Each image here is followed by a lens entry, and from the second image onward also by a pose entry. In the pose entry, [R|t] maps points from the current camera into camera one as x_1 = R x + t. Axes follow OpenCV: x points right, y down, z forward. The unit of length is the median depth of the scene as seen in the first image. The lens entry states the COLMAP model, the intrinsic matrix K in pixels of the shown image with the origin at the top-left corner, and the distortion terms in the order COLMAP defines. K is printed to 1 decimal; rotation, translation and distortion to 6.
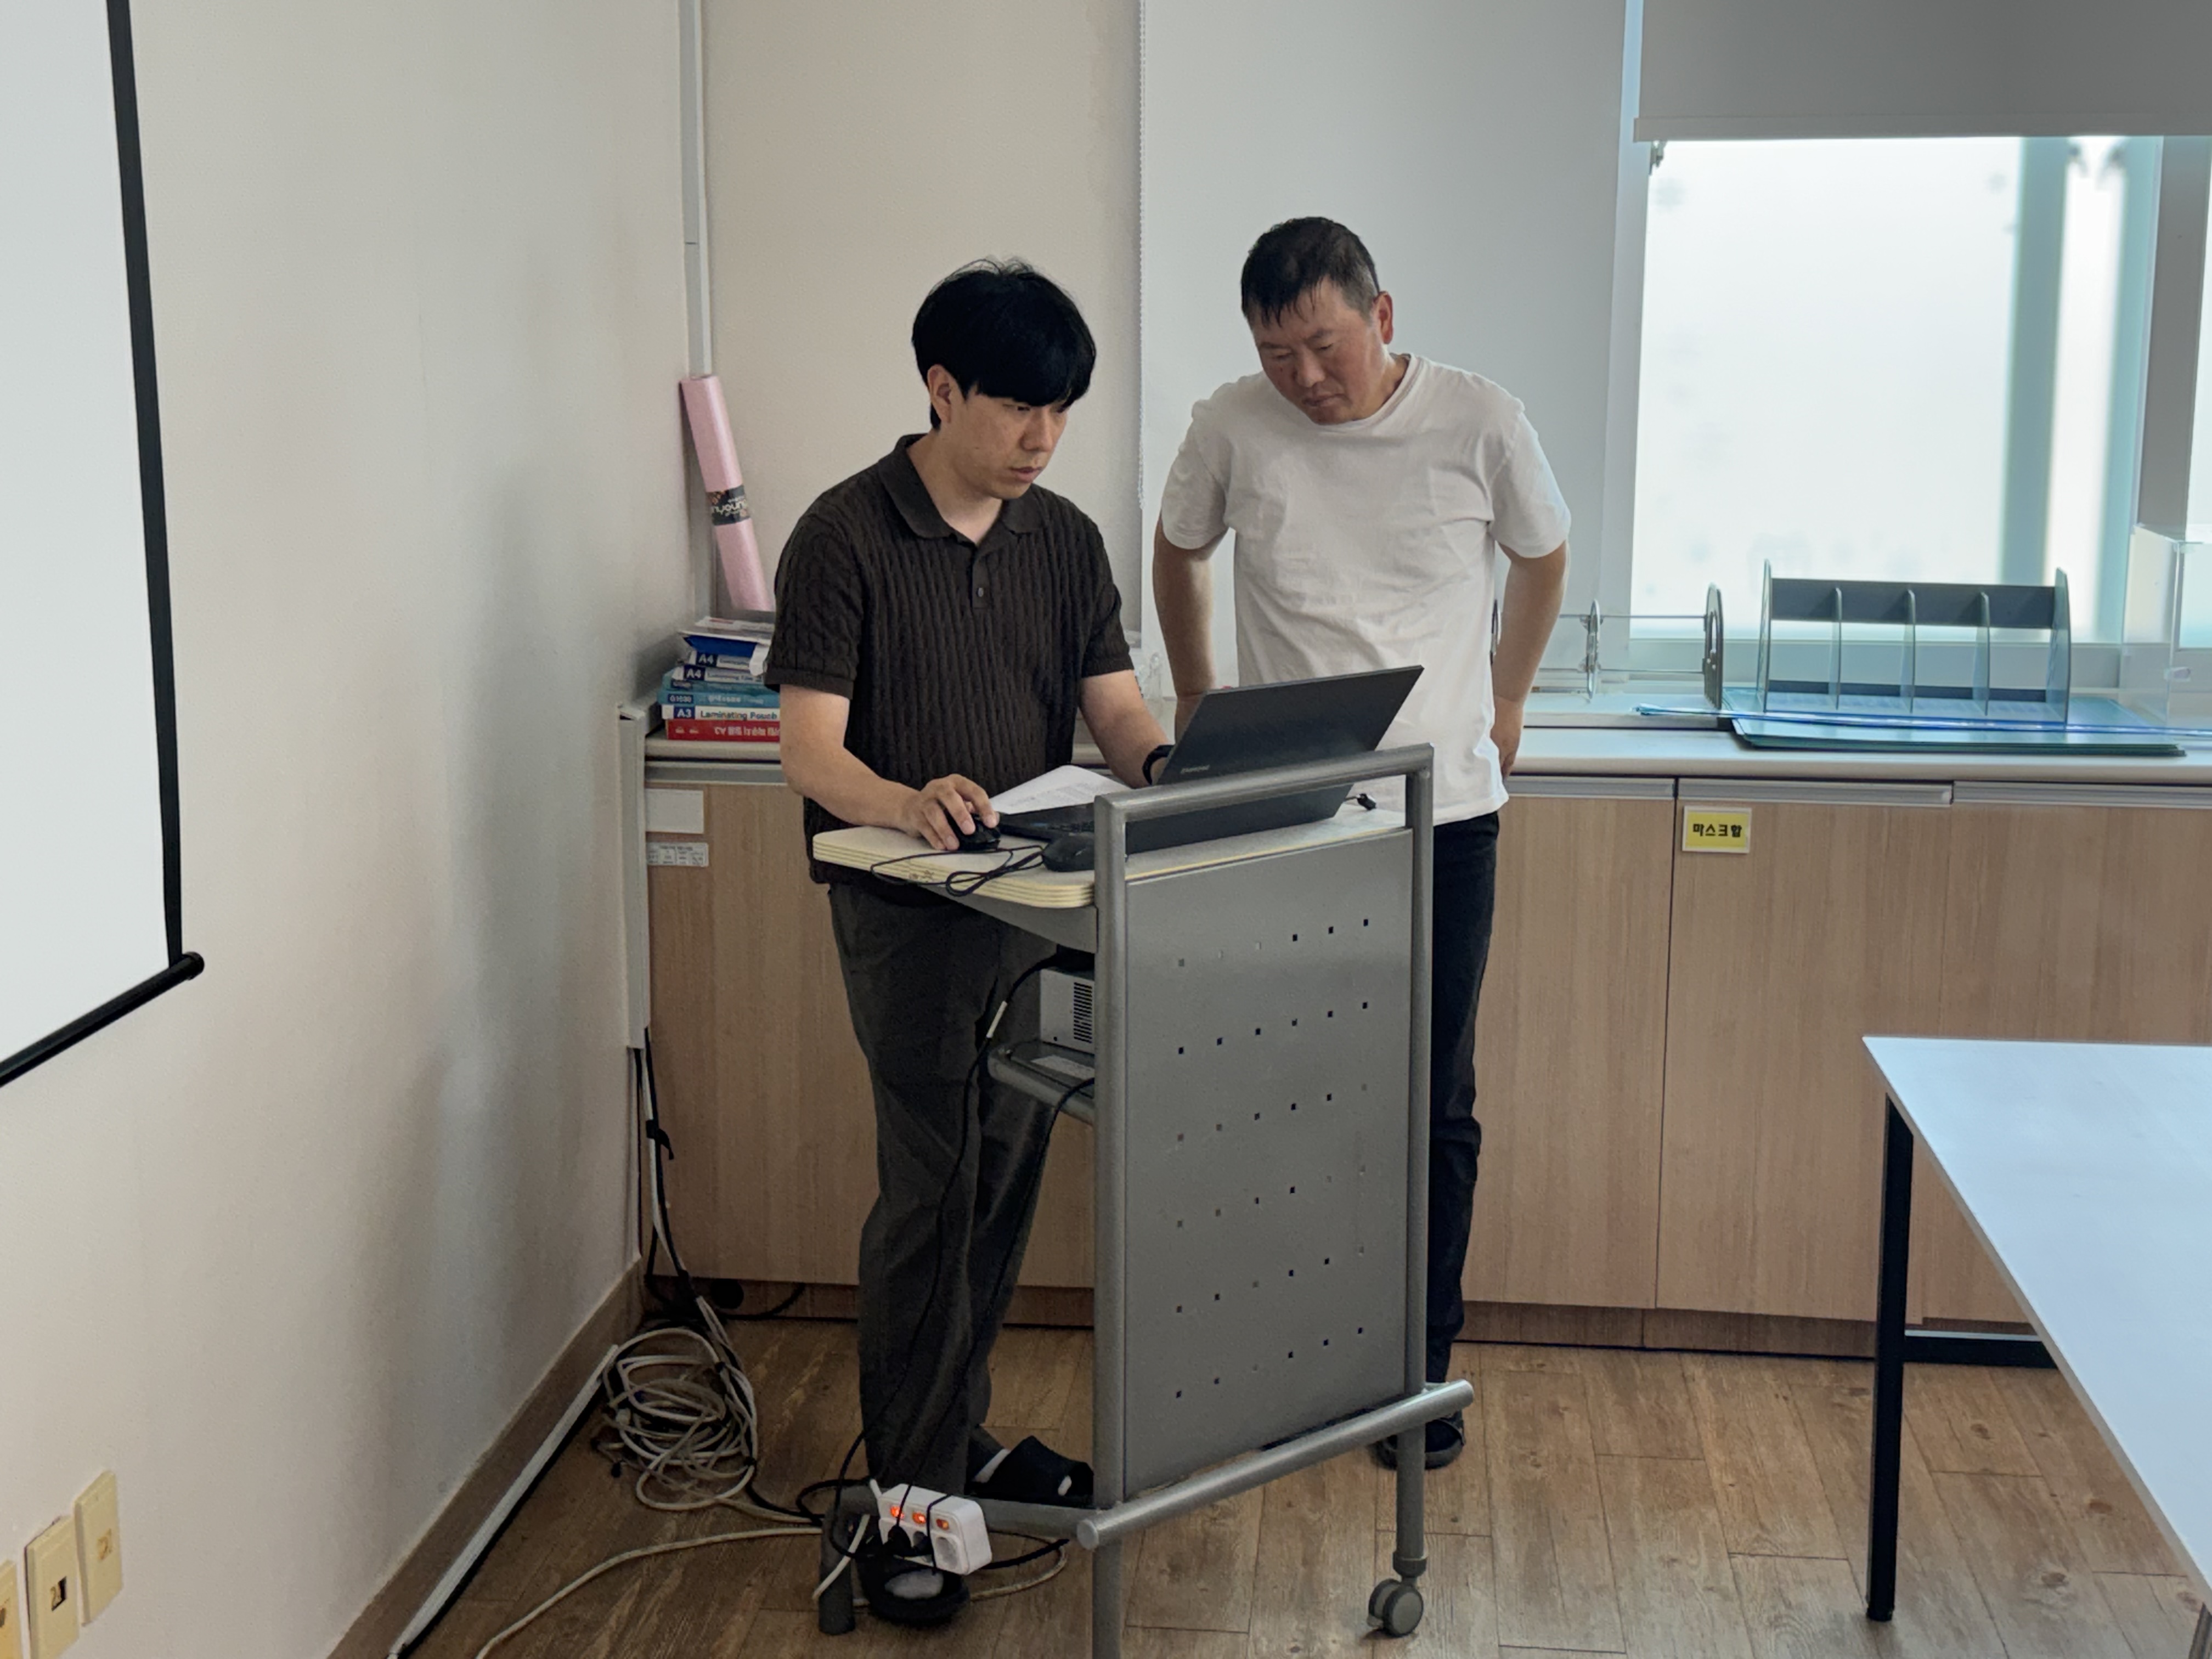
lens RADIAL K [[3032.2, 0, 1096.0], [0, 3032.2, 828.7], [0, 0, 1]] dist [0.141681, 0.000000]
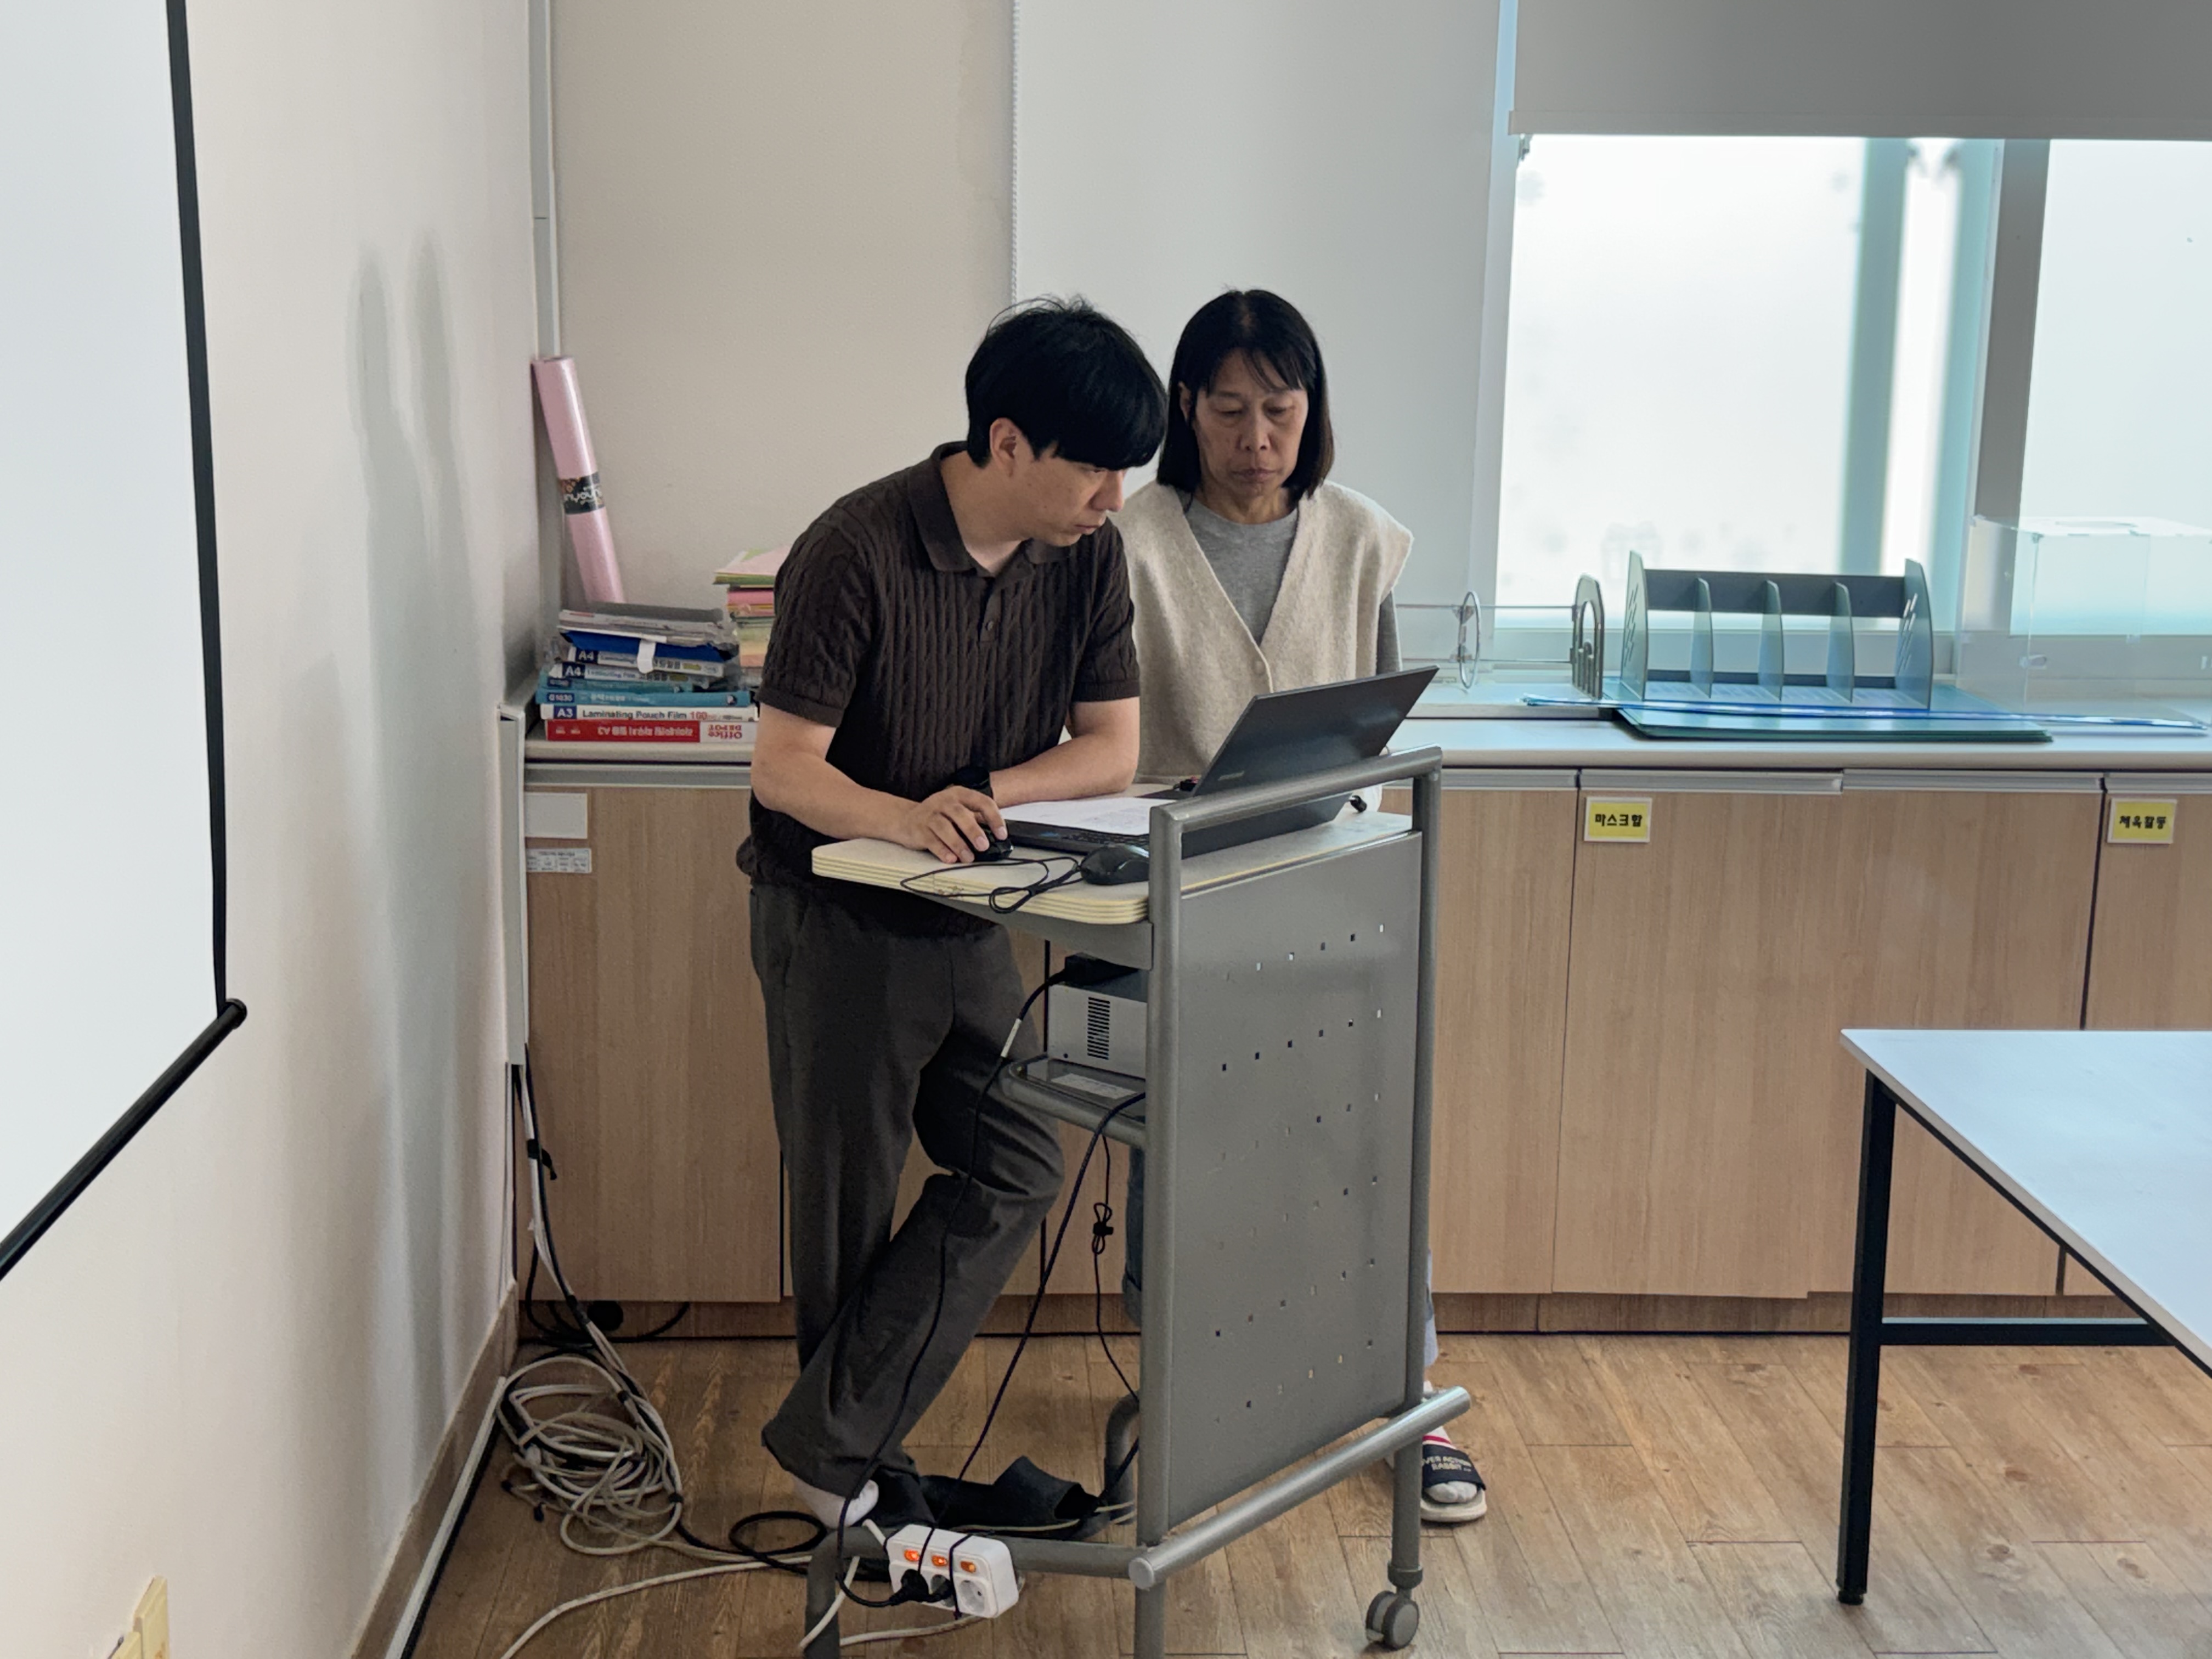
lens RADIAL K [[2932.5, 0, 1107.7], [0, 2932.5, 835.8], [0, 0, 1]] dist [0.139790, 0.000000]
pose [[0.988372, -0.015965, 0.151215, -0.111029], [0.013824, 0.999789, 0.015196, -0.011505], [-0.151426, -0.012929, 0.988384, 0.062119]]
